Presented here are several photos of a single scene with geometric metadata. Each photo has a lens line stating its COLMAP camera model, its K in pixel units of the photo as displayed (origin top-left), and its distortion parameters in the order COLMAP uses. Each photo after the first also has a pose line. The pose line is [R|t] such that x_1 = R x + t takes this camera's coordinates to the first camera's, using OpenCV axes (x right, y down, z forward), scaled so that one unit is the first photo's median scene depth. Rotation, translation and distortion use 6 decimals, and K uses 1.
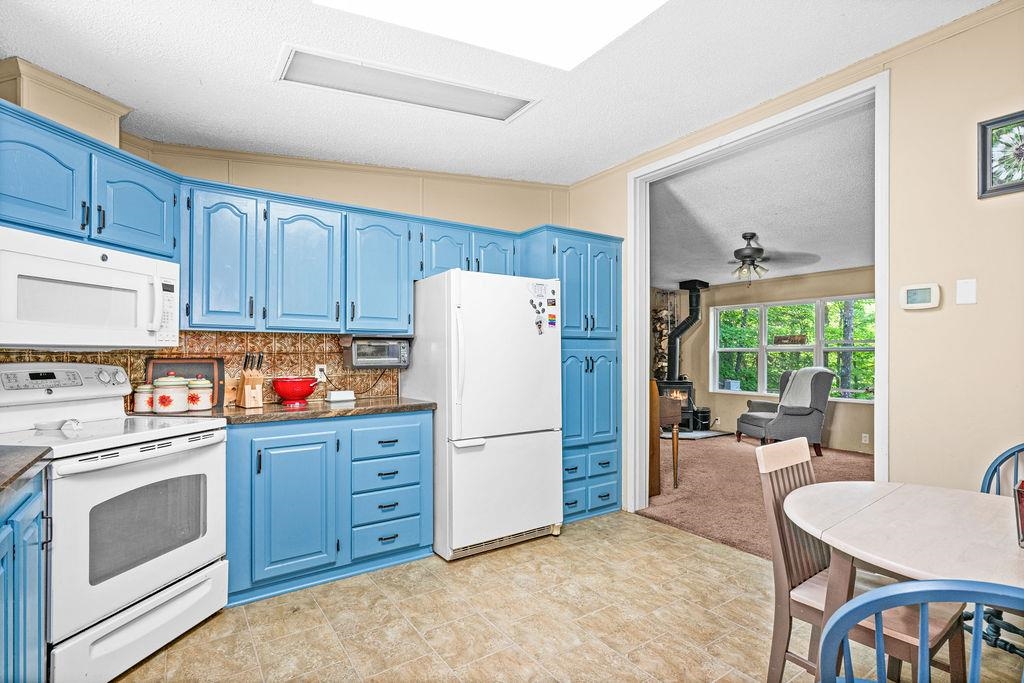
lens RADIAL K [[498.5, 0, 512.3], [0, 498.5, 354.5], [0, 0, 1]] dist [0.000988, 0.000548]
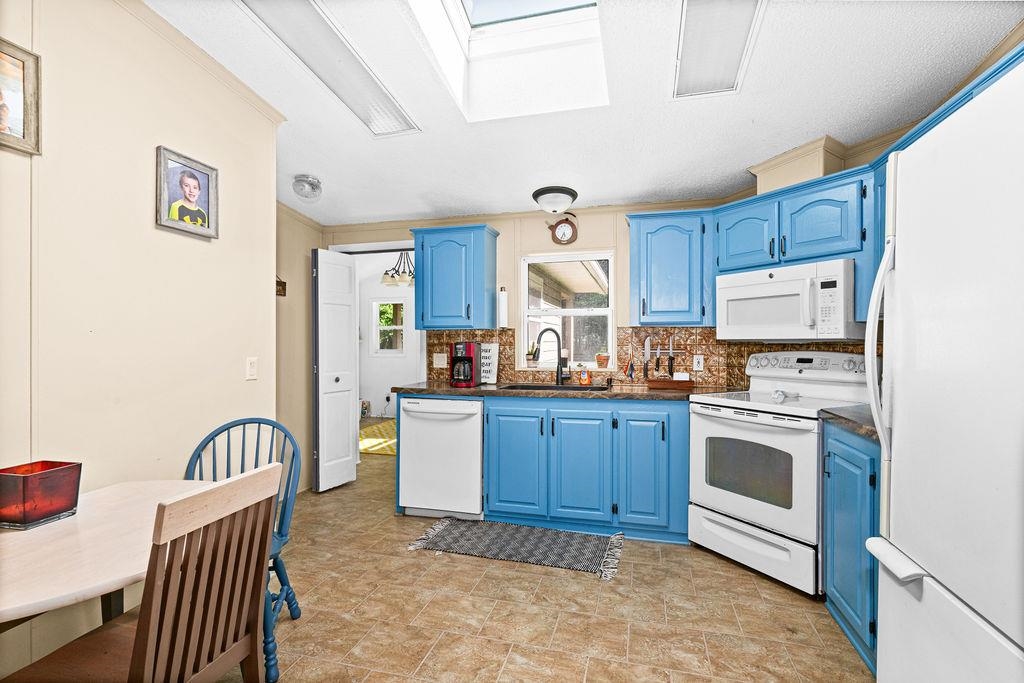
lens RADIAL K [[491.3, 0, 518.0], [0, 491.3, 347.6], [0, 0, 1]] dist [-0.000057, 0.000265]
pose [[-0.764286, -0.000021, -0.644877, 0.188586], [-0.004254, 0.999978, 0.005009, 0.000674], [0.644863, 0.006571, -0.764270, 0.498477]]
